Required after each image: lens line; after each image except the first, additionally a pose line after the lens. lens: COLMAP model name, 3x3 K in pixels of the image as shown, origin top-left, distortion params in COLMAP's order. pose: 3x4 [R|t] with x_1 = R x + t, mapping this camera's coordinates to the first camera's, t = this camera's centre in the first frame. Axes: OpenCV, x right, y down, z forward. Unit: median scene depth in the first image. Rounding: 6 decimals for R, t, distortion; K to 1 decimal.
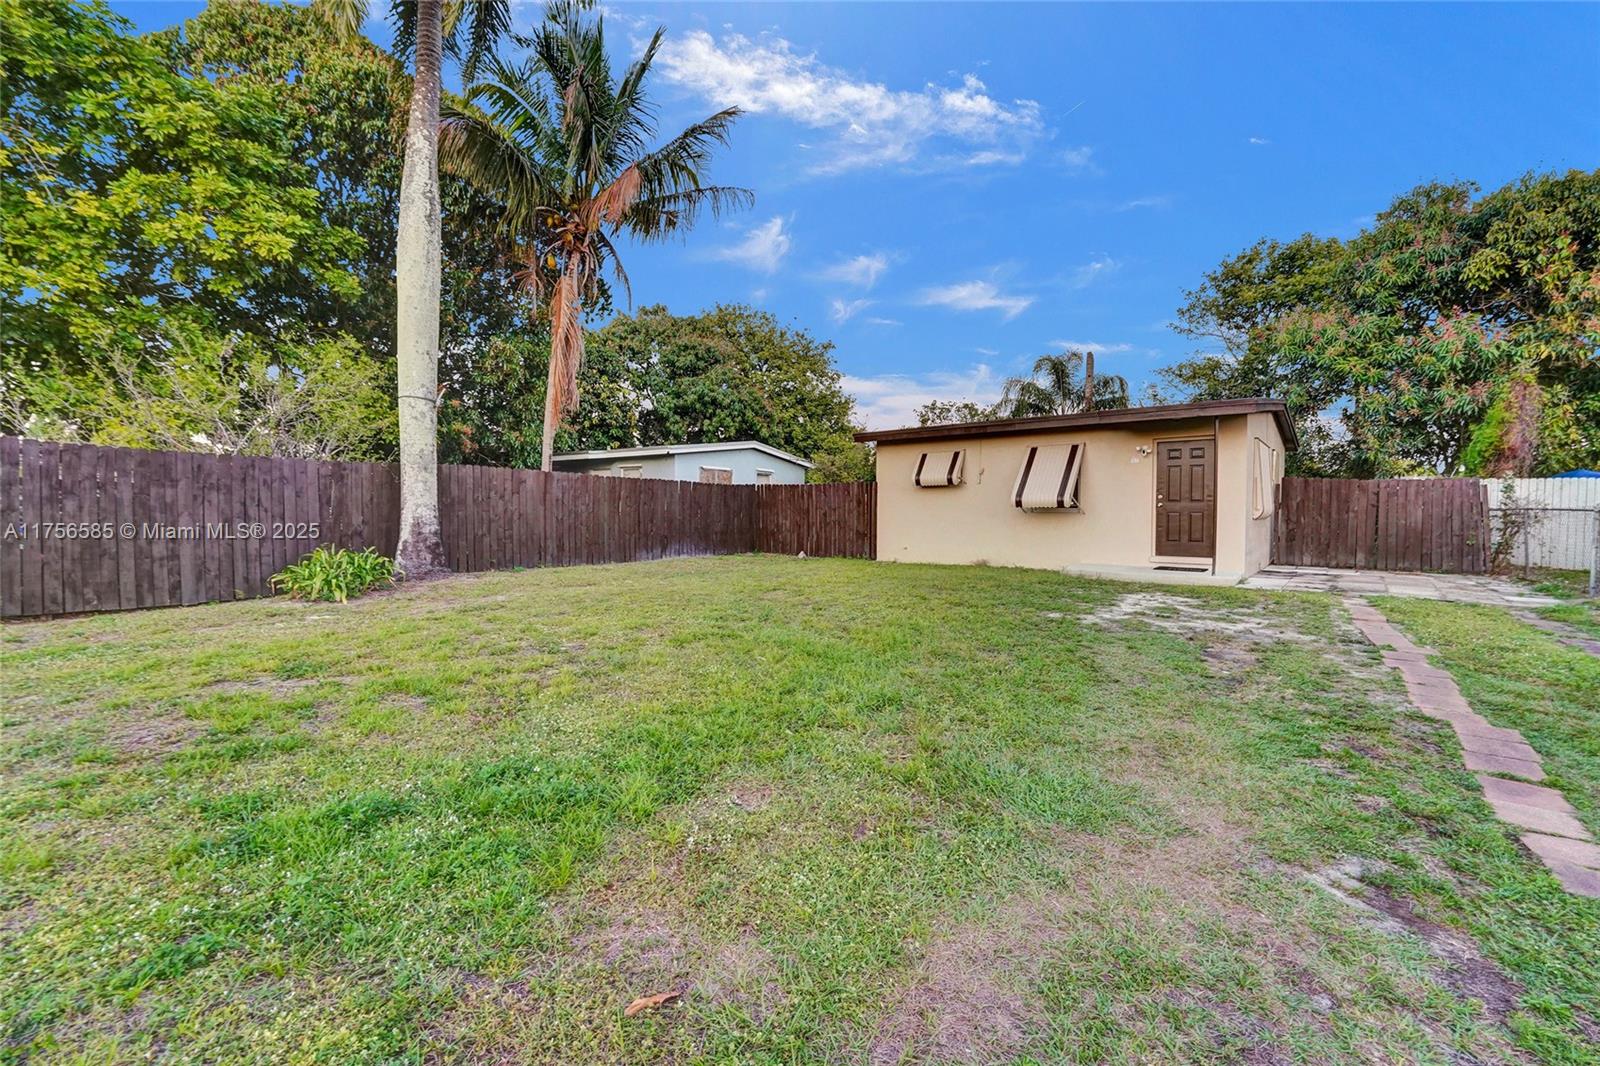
lens RADIAL K [[660.5, 0, 801.7], [0, 660.5, 536.1], [0, 0, 1]] dist [-0.029506, 0.004910]
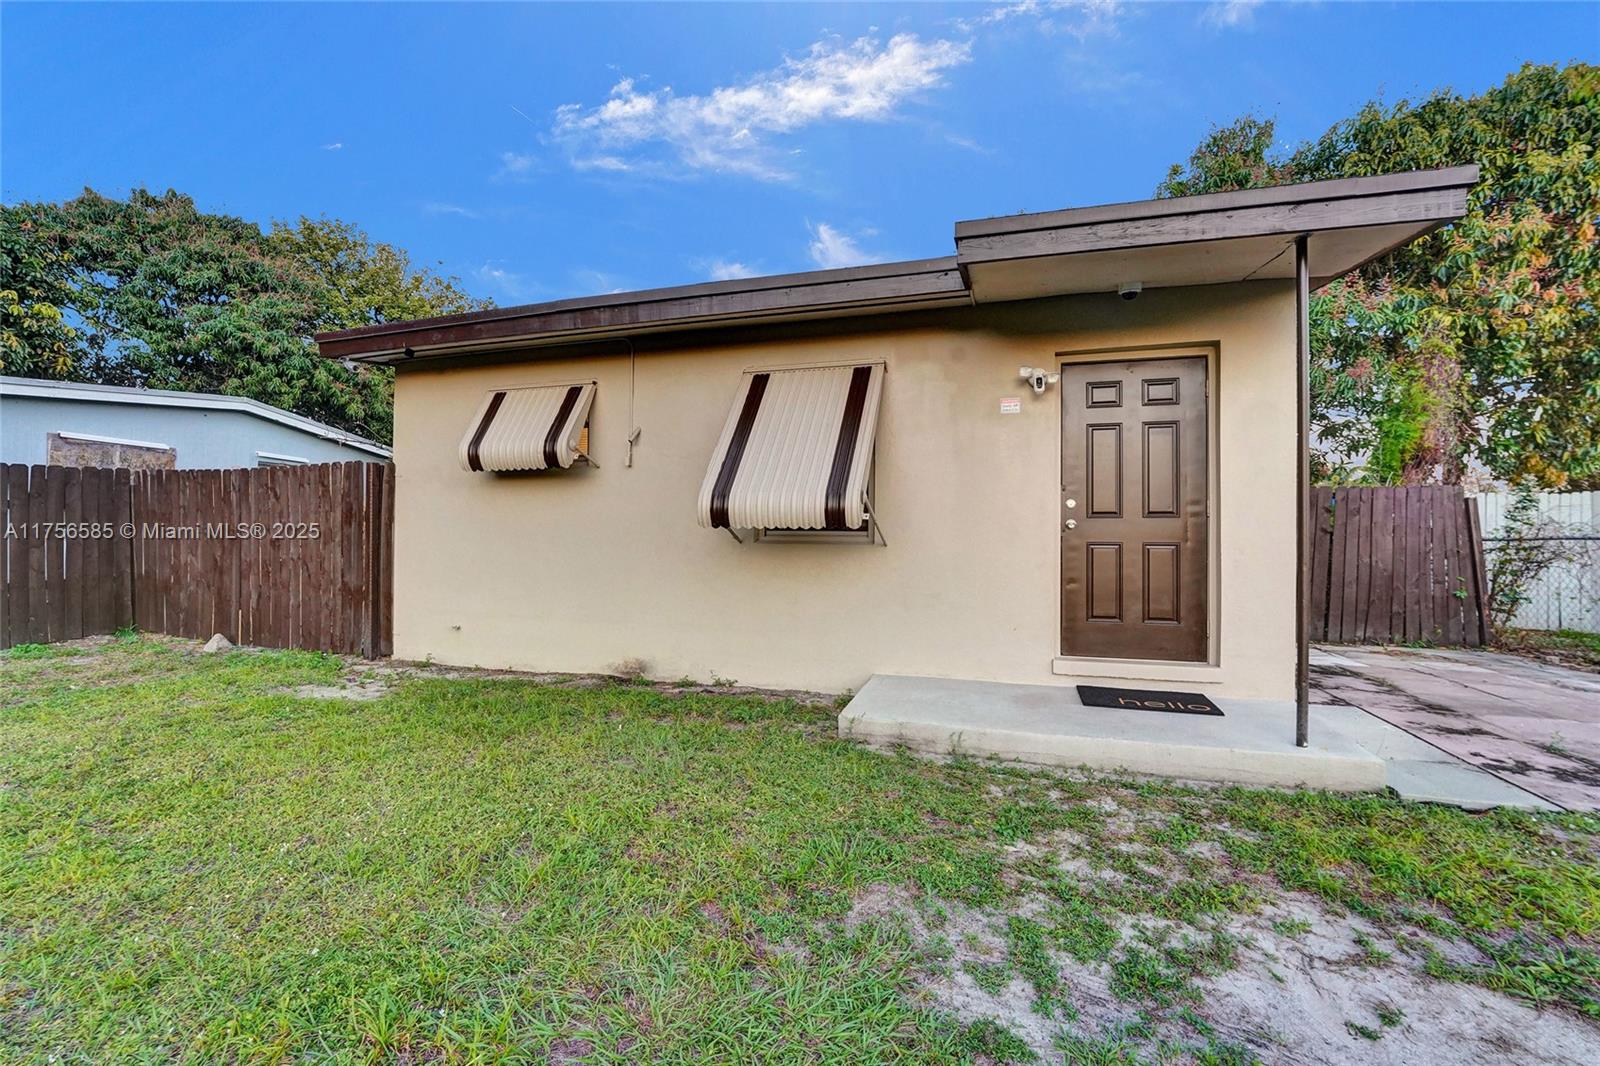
lens RADIAL K [[660.5, 0, 801.7], [0, 660.5, 536.1], [0, 0, 1]] dist [-0.029506, 0.004910]
pose [[0.918786, 0.006785, 0.394697, 0.208094], [0.007757, 0.999349, -0.035236, -0.023964], [-0.394679, 0.035436, 0.918136, 0.595250]]
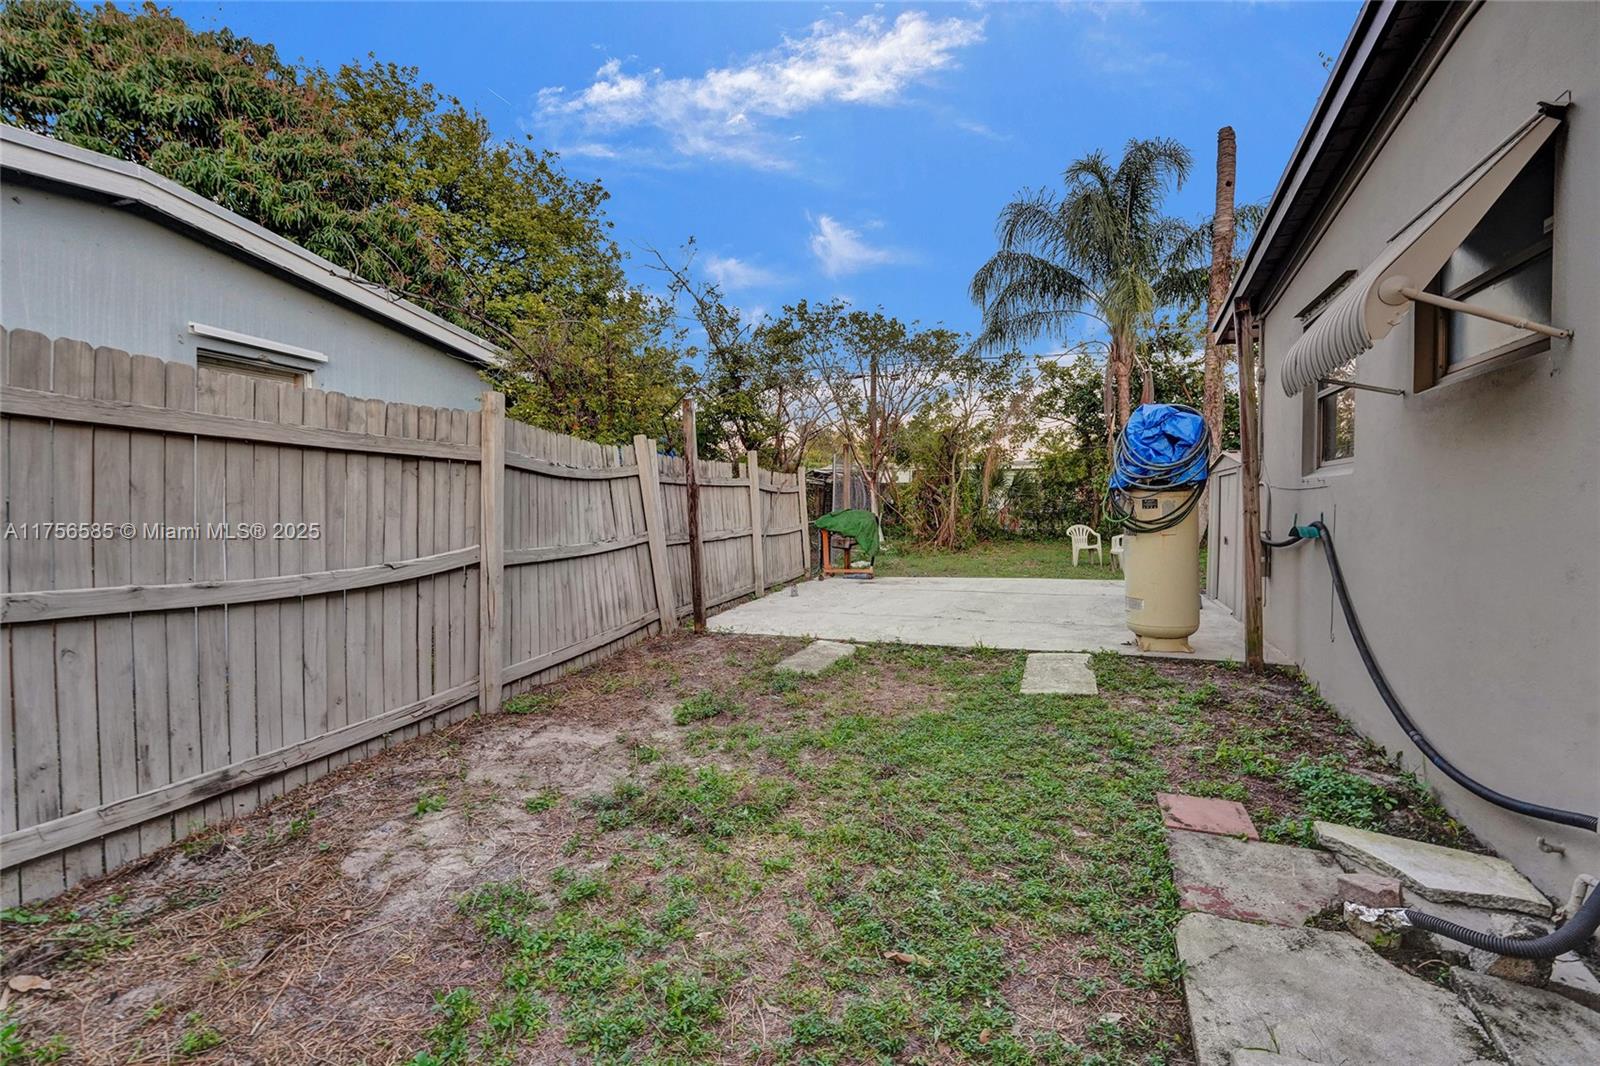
lens RADIAL K [[660.5, 0, 801.7], [0, 660.5, 536.1], [0, 0, 1]] dist [-0.029506, 0.004910]
pose [[0.946936, -0.017171, 0.320963, 0.073469], [0.013982, 0.999827, 0.012238, -0.061063], [-0.321118, -0.007100, 0.947013, 1.235846]]
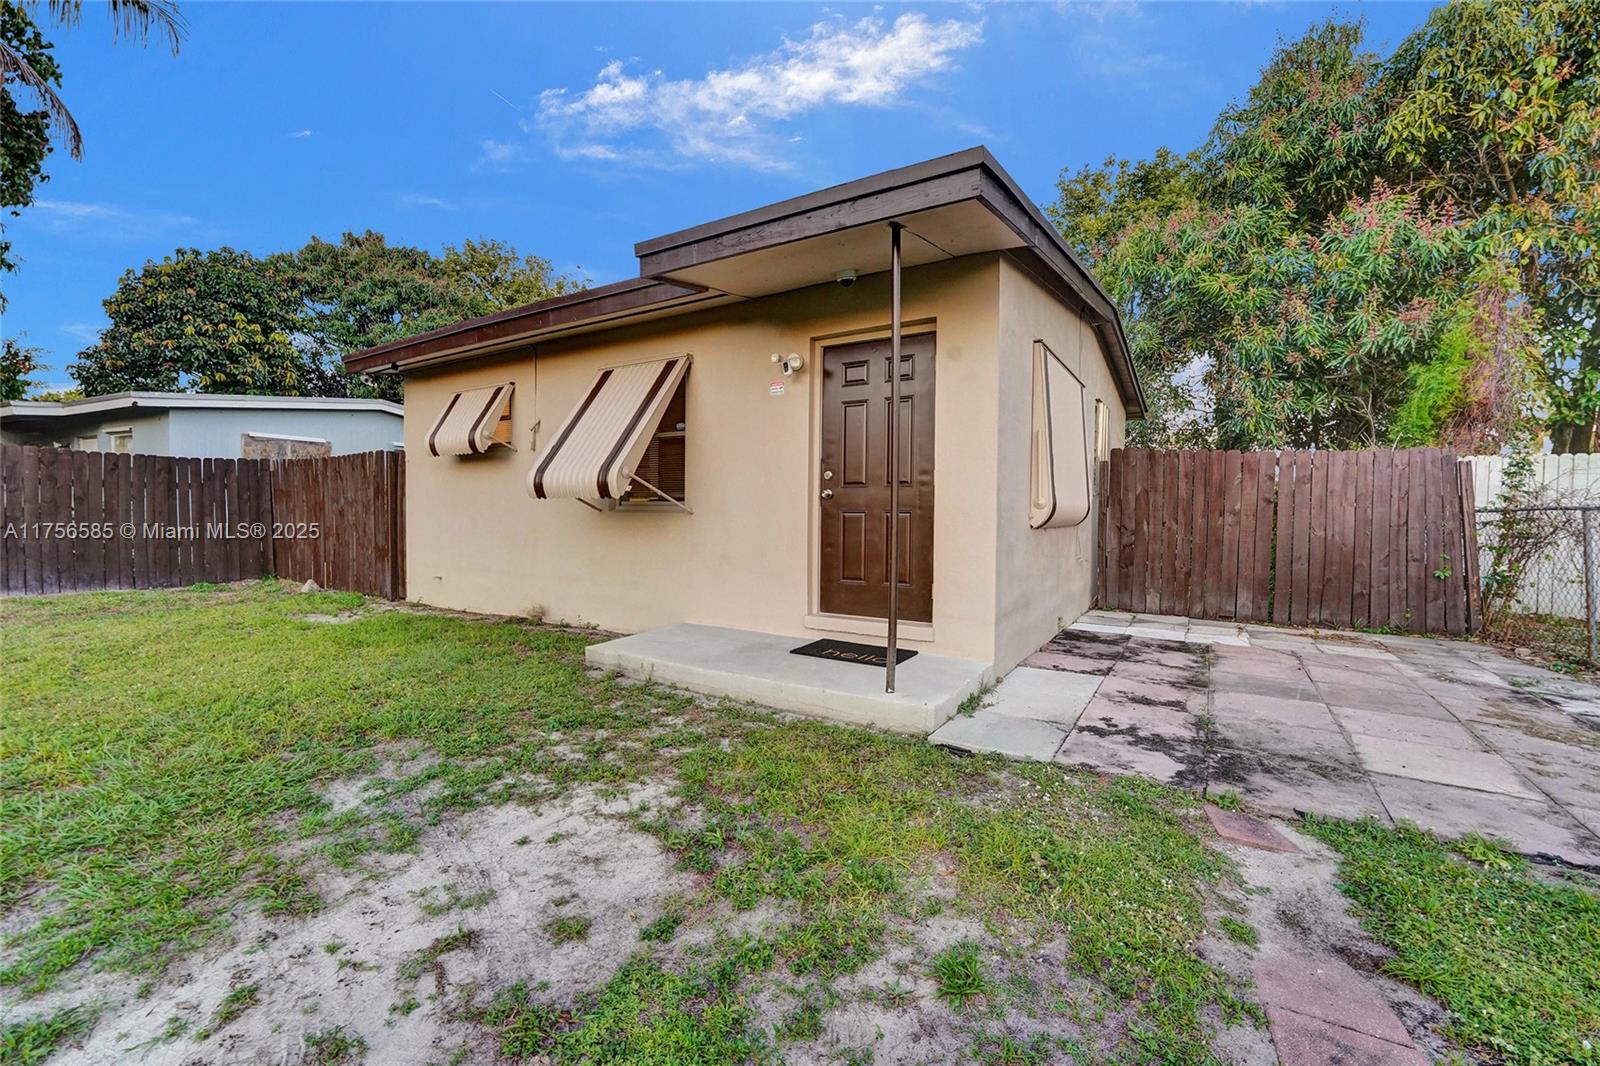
lens RADIAL K [[661.8, 0, 795.1], [0, 661.8, 534.2], [0, 0, 1]] dist [-0.029868, 0.003588]
pose [[0.989680, 0.001725, 0.143285, 0.391285], [-0.001656, 0.999998, -0.000601, -0.018020], [-0.143285, 0.000358, 0.989681, 0.486122]]
